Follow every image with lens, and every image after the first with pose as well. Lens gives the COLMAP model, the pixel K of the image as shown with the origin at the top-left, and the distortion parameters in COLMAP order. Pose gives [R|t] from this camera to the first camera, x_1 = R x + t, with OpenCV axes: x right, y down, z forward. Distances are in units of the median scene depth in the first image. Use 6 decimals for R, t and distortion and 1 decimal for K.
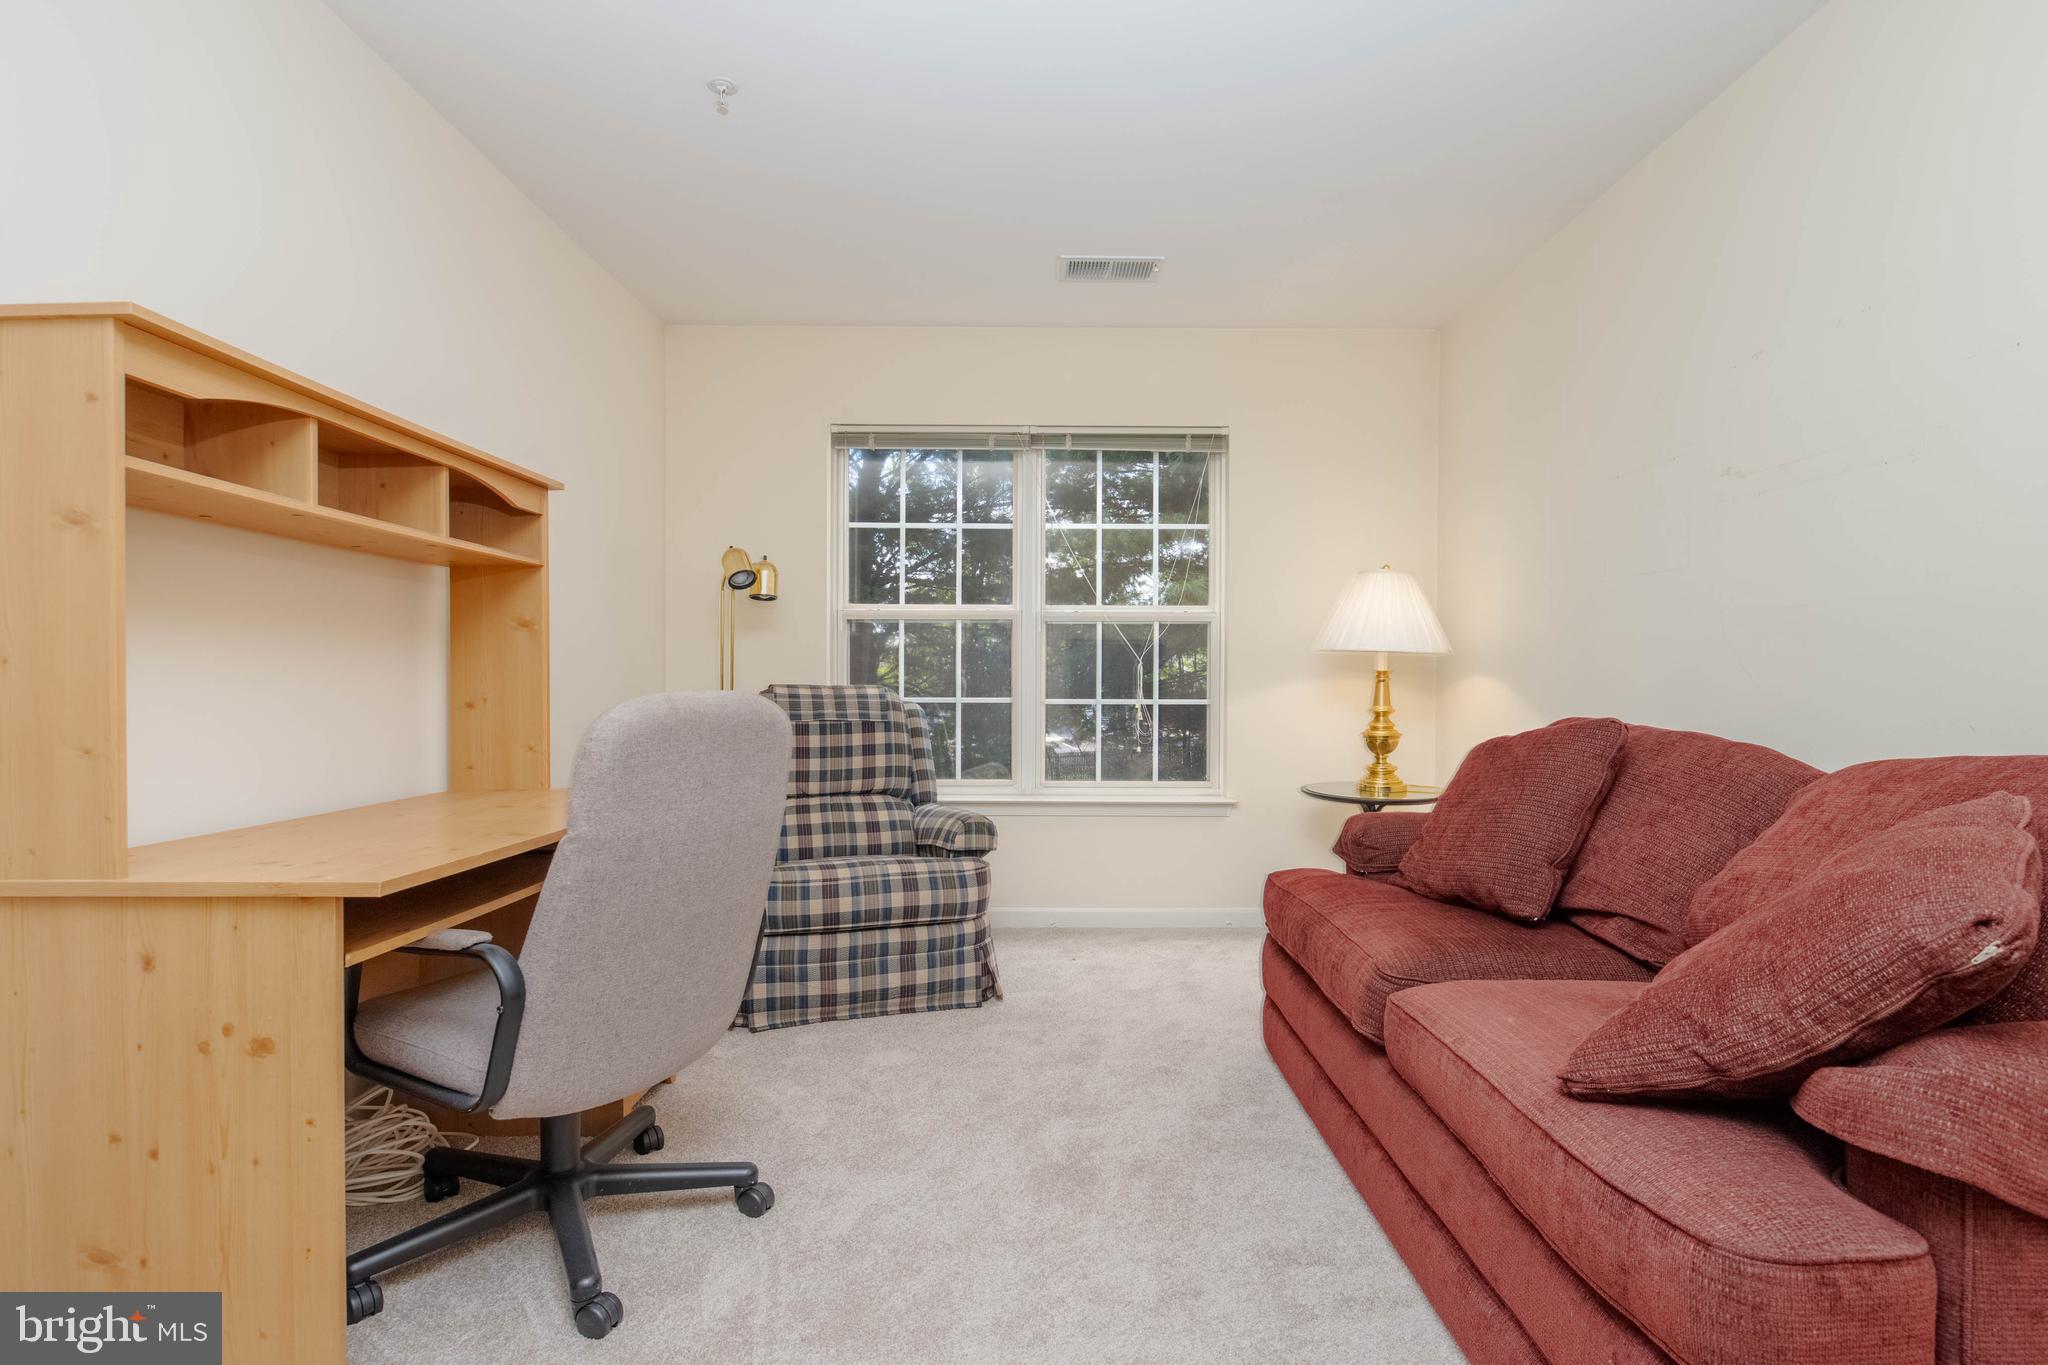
lens RADIAL K [[1015.7, 0, 1023.1], [0, 1015.7, 692.5], [0, 0, 1]] dist [0.000733, -0.000366]
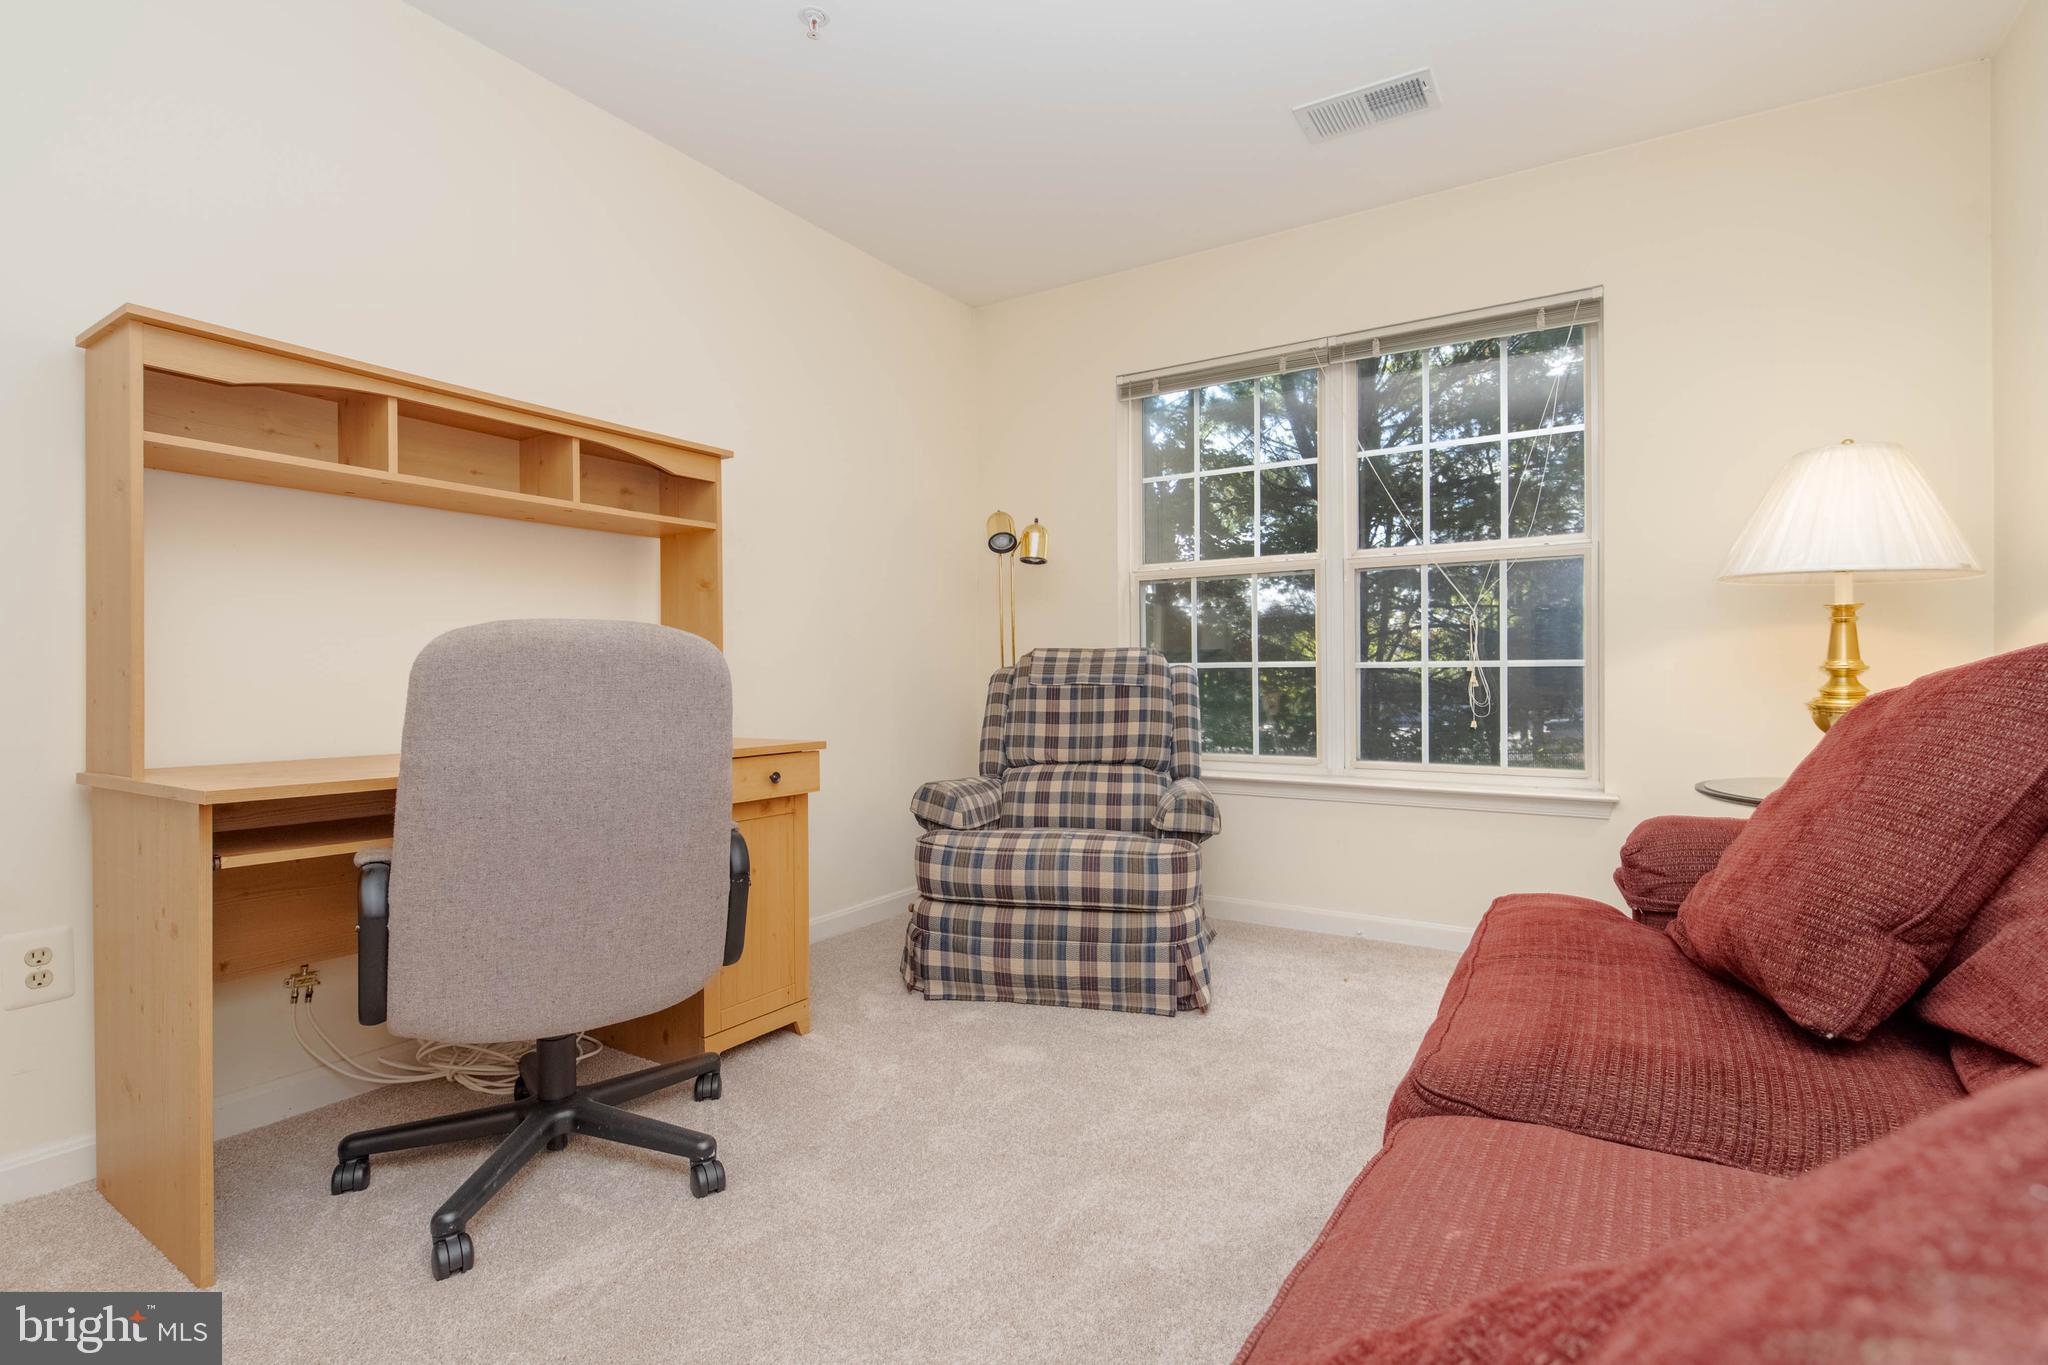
lens RADIAL K [[953.1, 0, 1021.5], [0, 953.1, 678.6], [0, 0, 1]] dist [0.000539, -0.000366]
pose [[0.849871, -0.004959, -0.526968, 0.265416], [0.002009, 0.999979, -0.006171, 0.031829], [0.526987, 0.004186, 0.849863, 0.251901]]
